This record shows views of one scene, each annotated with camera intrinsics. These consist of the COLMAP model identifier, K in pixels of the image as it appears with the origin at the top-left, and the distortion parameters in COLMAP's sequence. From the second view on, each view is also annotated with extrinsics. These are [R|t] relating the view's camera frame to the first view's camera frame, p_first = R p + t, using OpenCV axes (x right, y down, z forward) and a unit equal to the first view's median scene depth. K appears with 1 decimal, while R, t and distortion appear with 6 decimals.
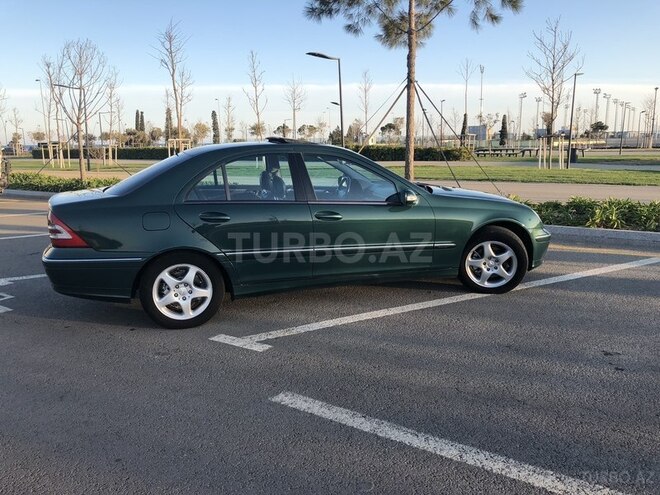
lens RADIAL K [[543.5, 0, 330.0], [0, 543.5, 247.5], [0, 0, 1]] dist [0.021316, -0.010765]
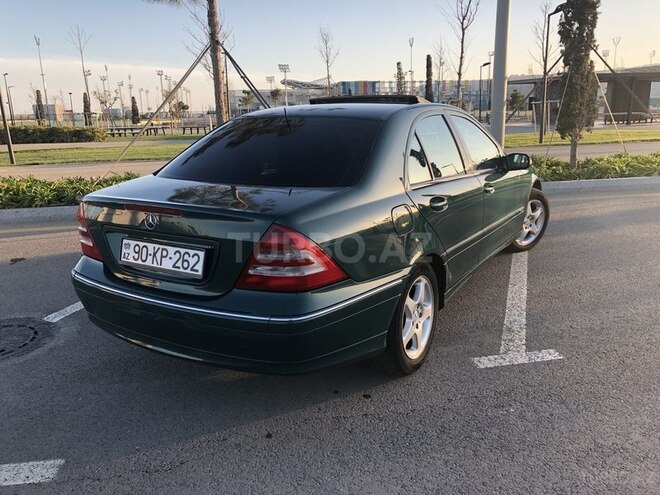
lens RADIAL K [[543.5, 0, 330.0], [0, 543.5, 247.5], [0, 0, 1]] dist [0.021316, -0.010765]
pose [[0.724792, -0.168090, 0.668149, -0.689733], [0.145652, 0.985246, 0.089865, -0.072262], [-0.673396, 0.032184, 0.738581, 0.489002]]
